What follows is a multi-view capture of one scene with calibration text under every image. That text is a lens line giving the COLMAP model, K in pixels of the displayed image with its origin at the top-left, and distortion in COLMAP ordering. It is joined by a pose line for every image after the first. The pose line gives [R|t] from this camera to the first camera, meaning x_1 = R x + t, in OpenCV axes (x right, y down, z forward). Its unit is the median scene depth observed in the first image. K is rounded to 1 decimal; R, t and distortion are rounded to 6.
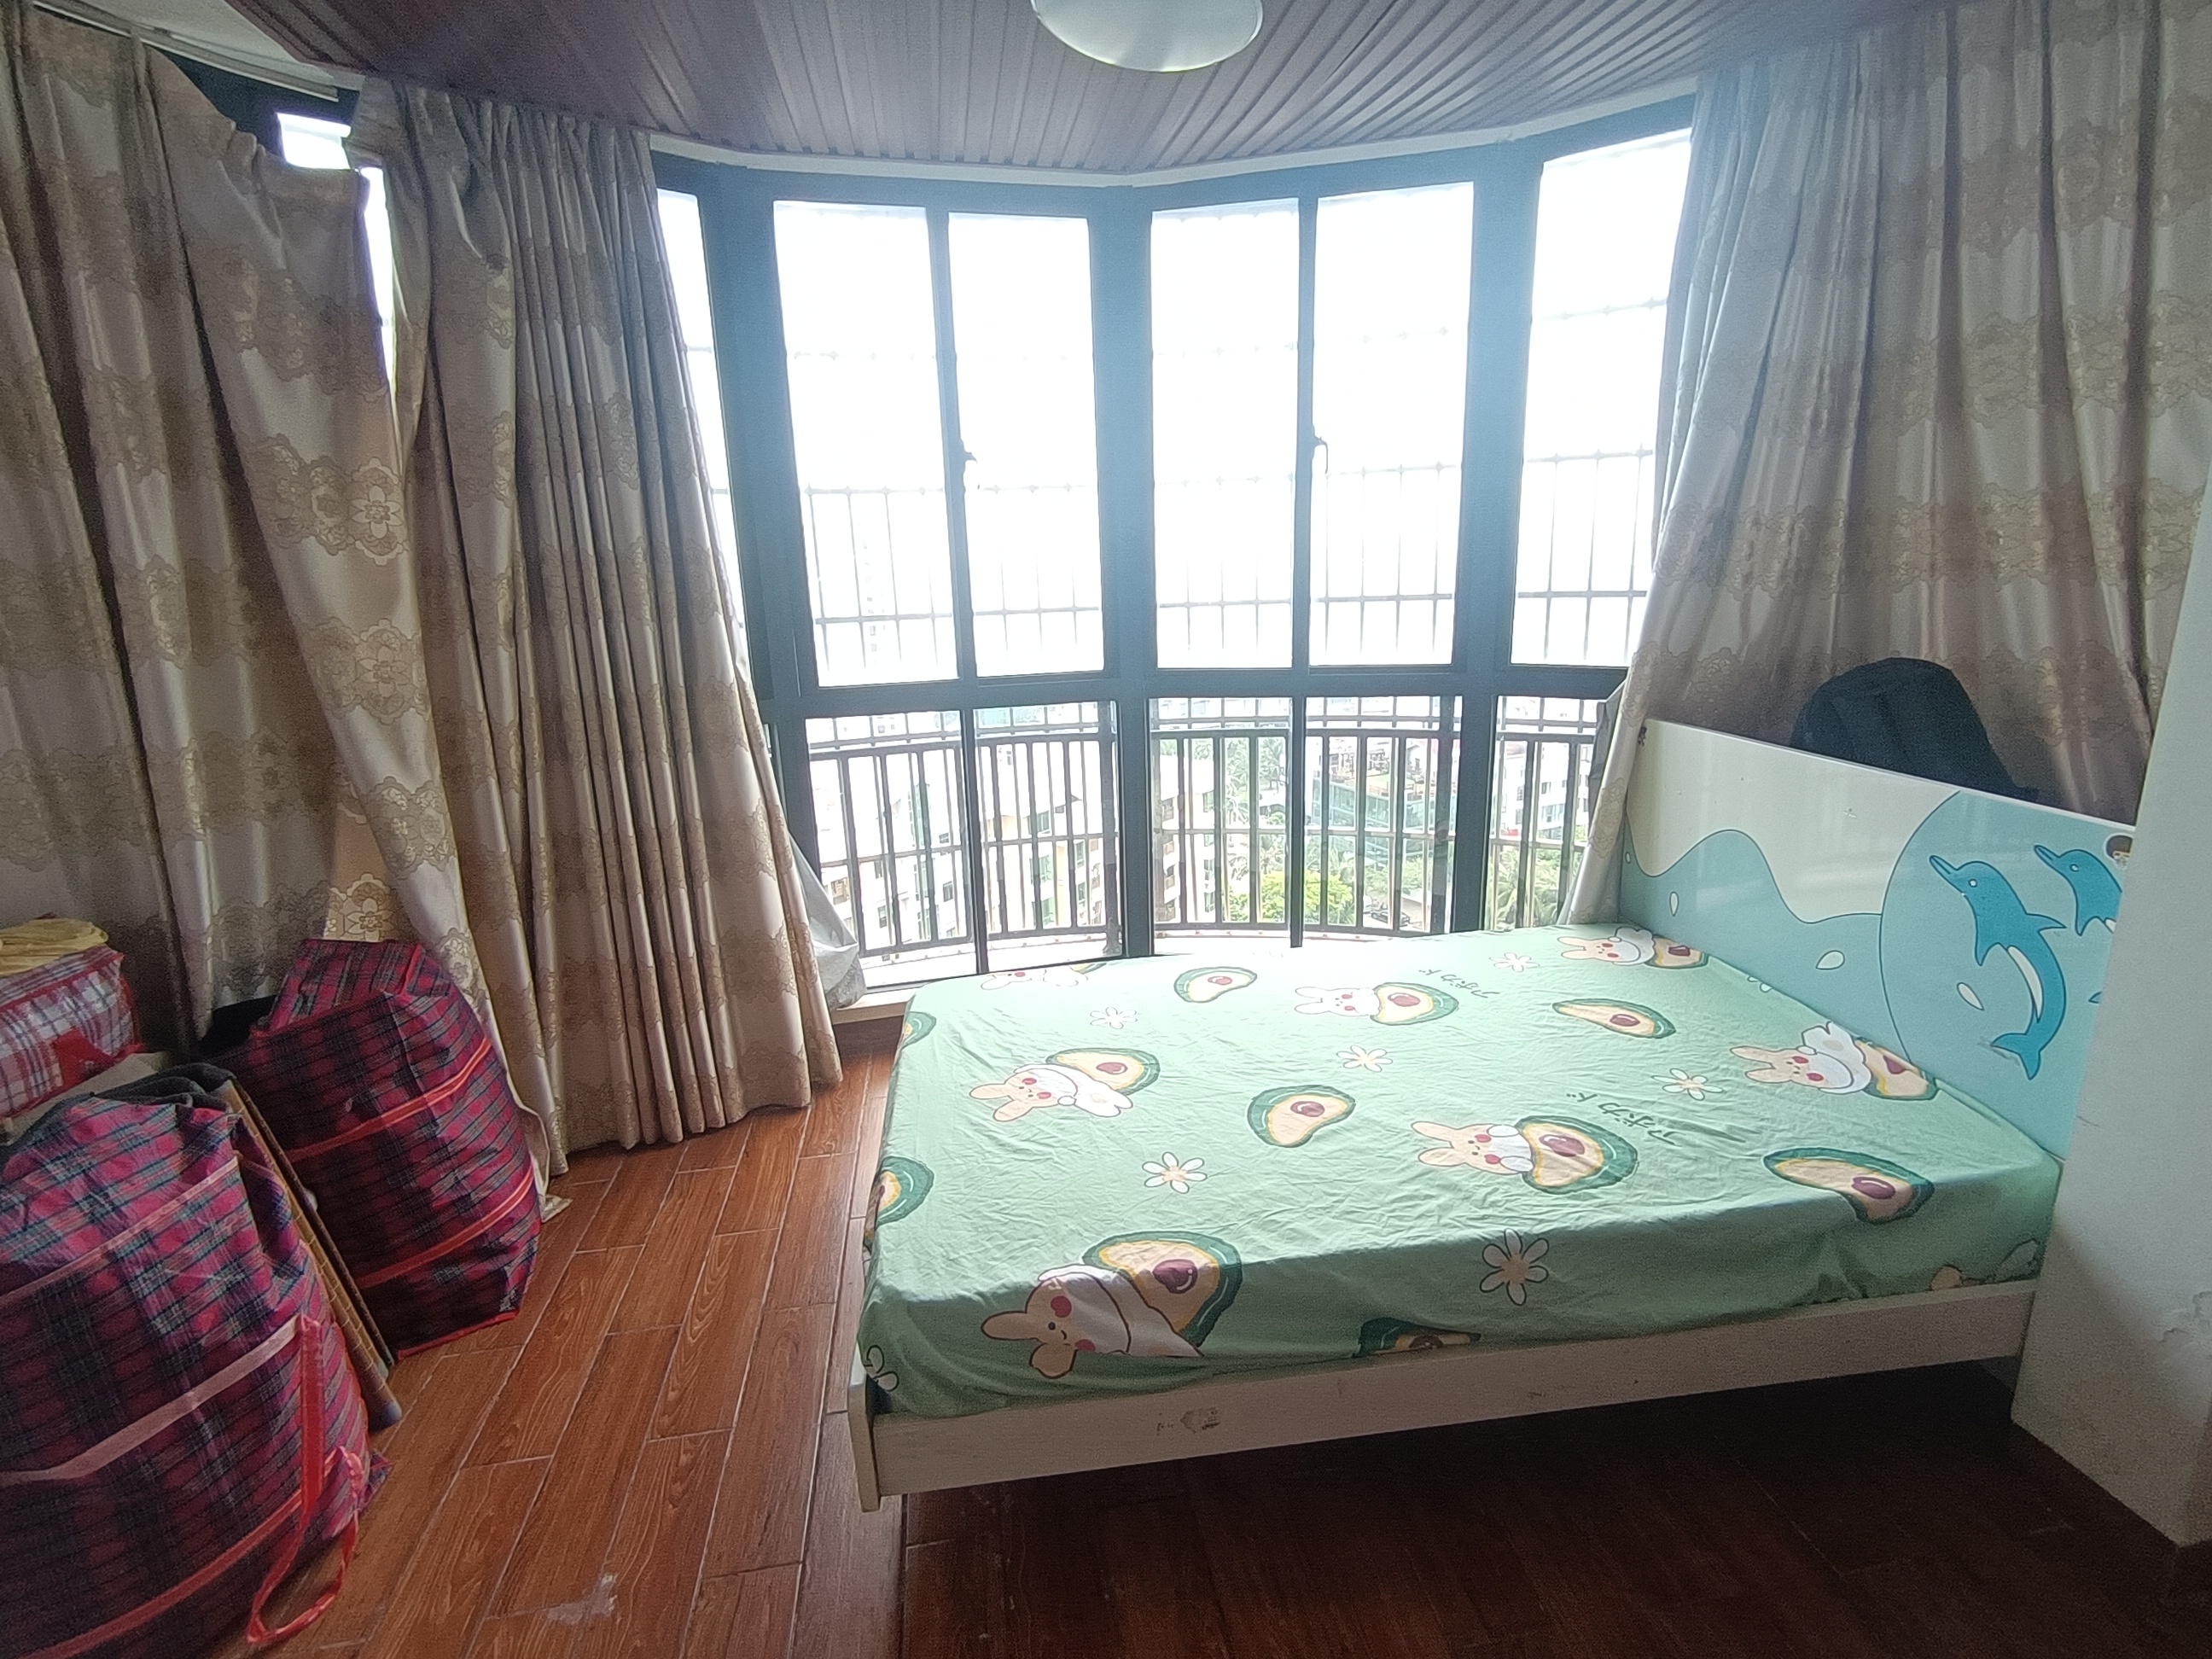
lens RADIAL K [[1052.4, 0, 1106.0], [0, 1052.4, 829.5], [0, 0, 1]] dist [-0.003071, 0.000523]
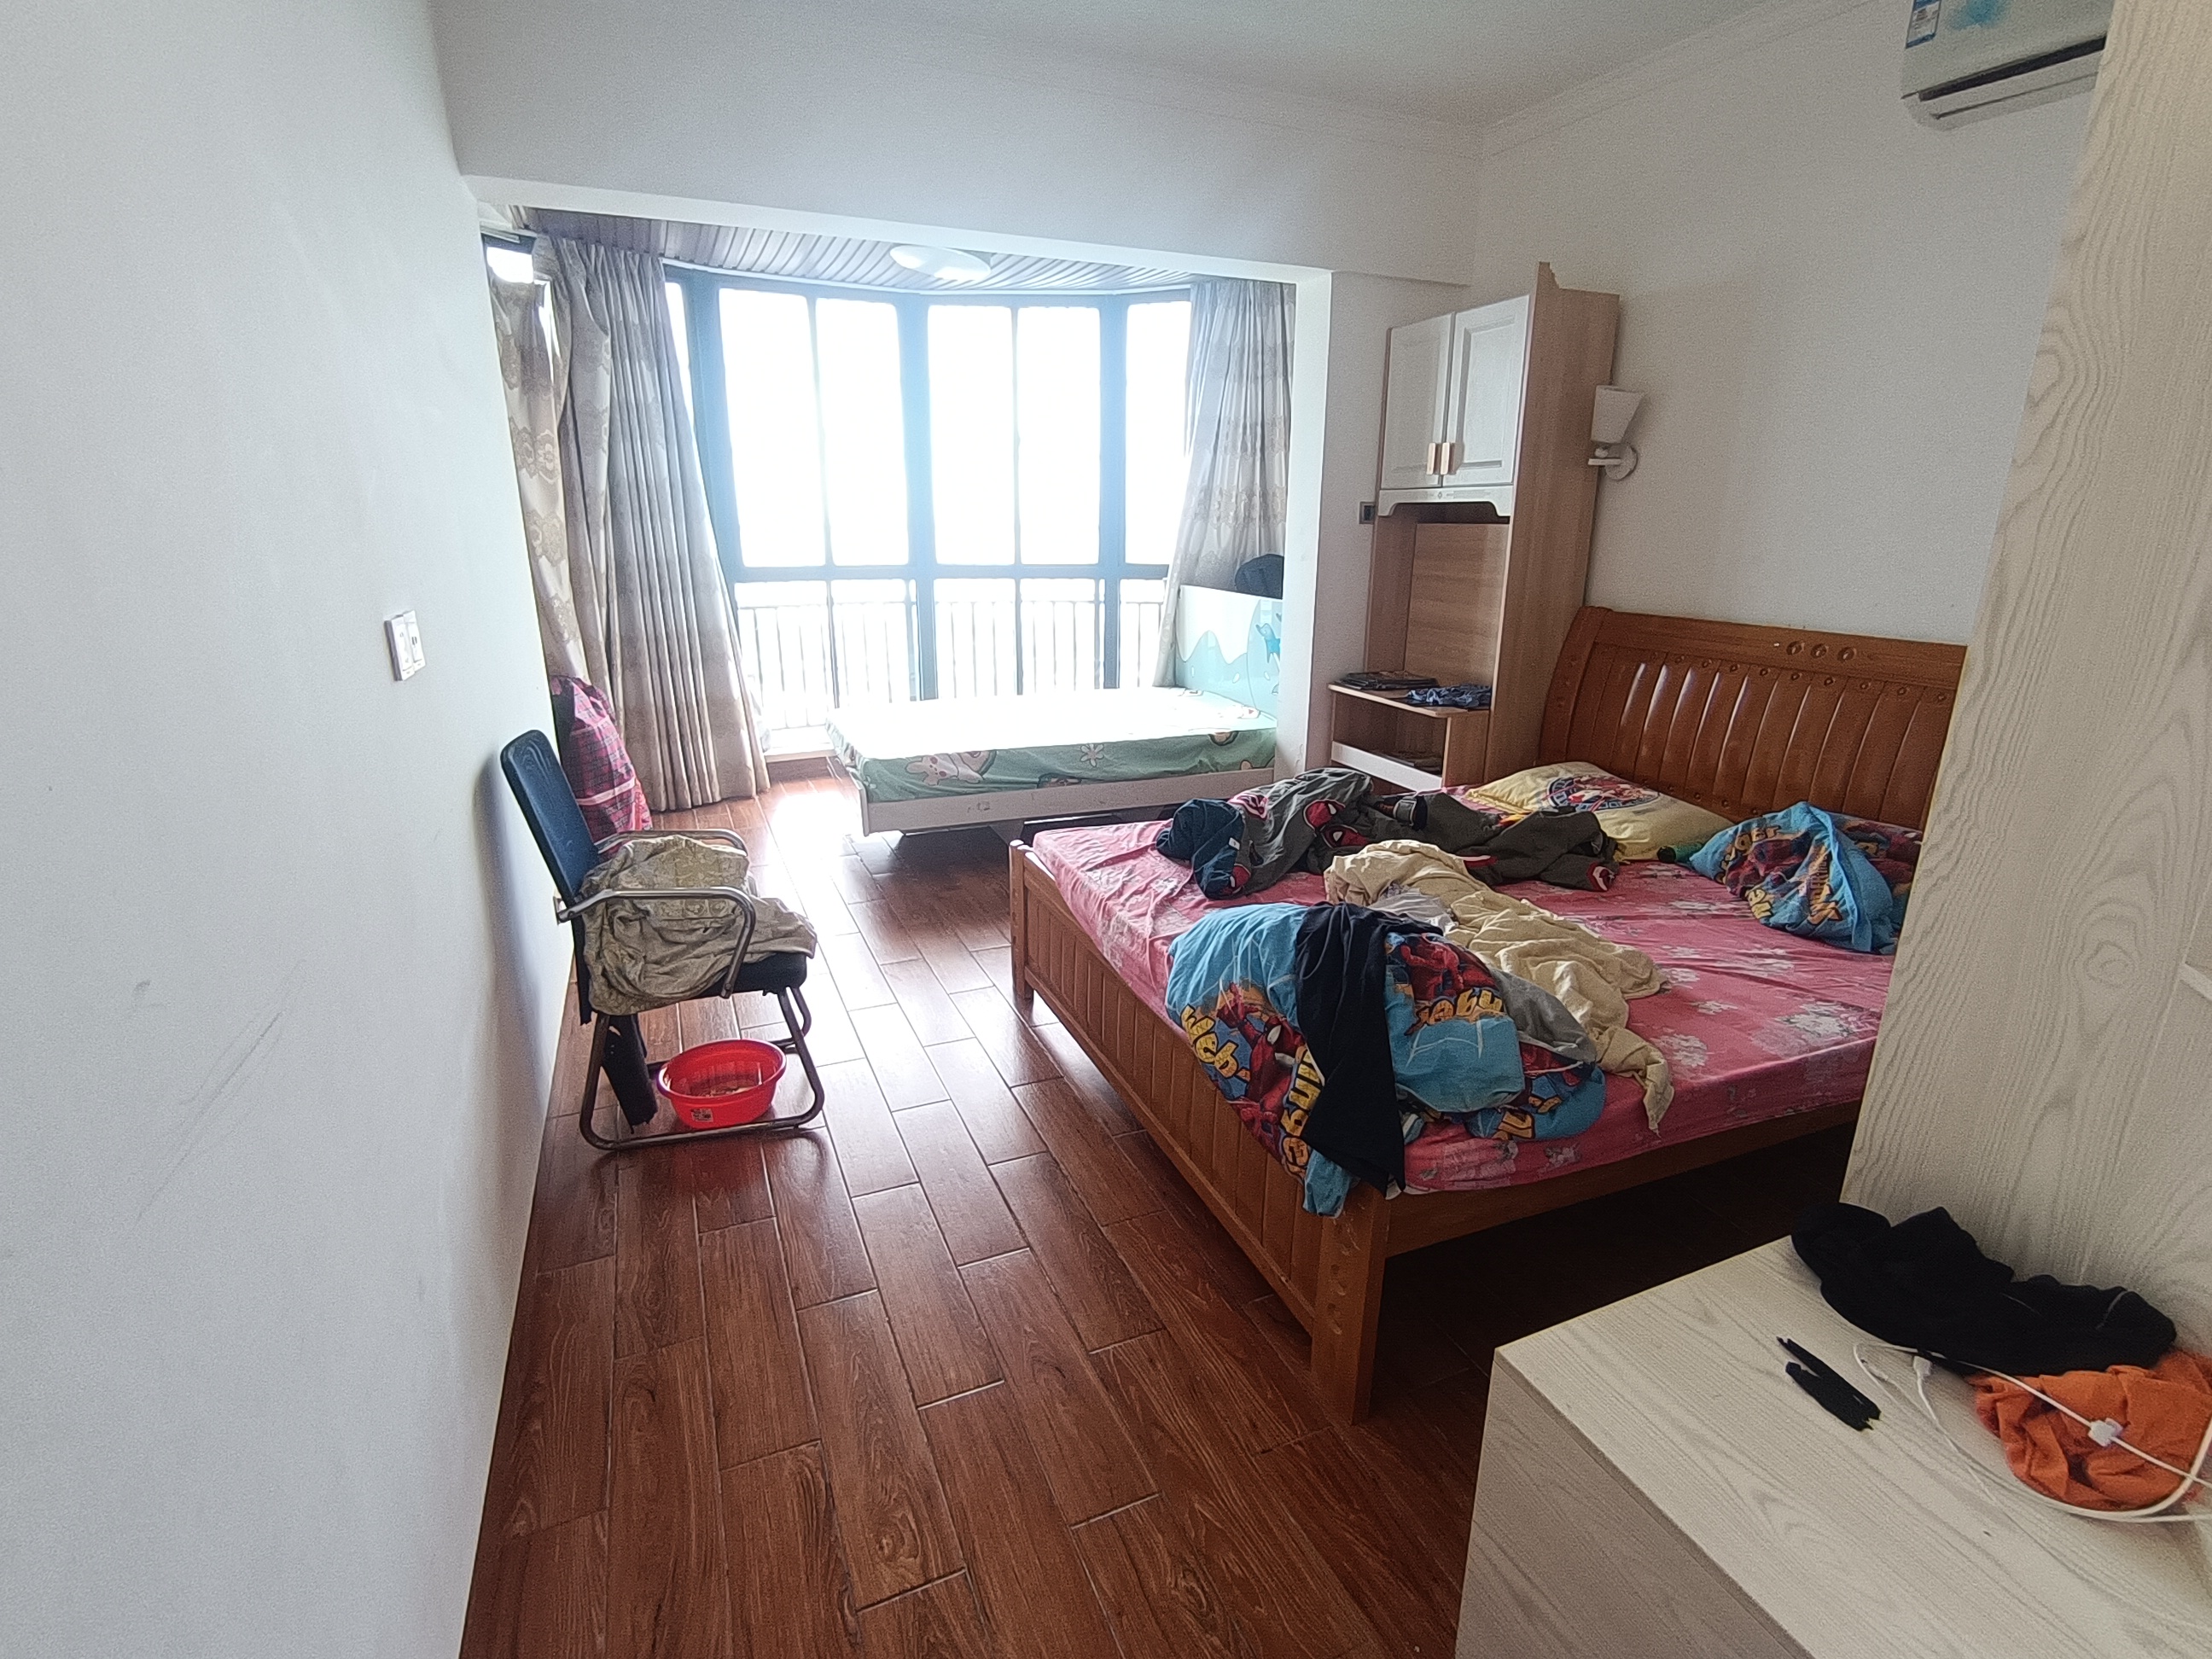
lens RADIAL K [[1052.4, 0, 1106.0], [0, 1052.4, 829.5], [0, 0, 1]] dist [-0.003071, 0.000523]
pose [[0.968868, -0.034042, 0.245227, -0.168947], [0.024204, 0.998781, 0.043020, 0.302717], [-0.246393, -0.035745, 0.968511, -1.067773]]
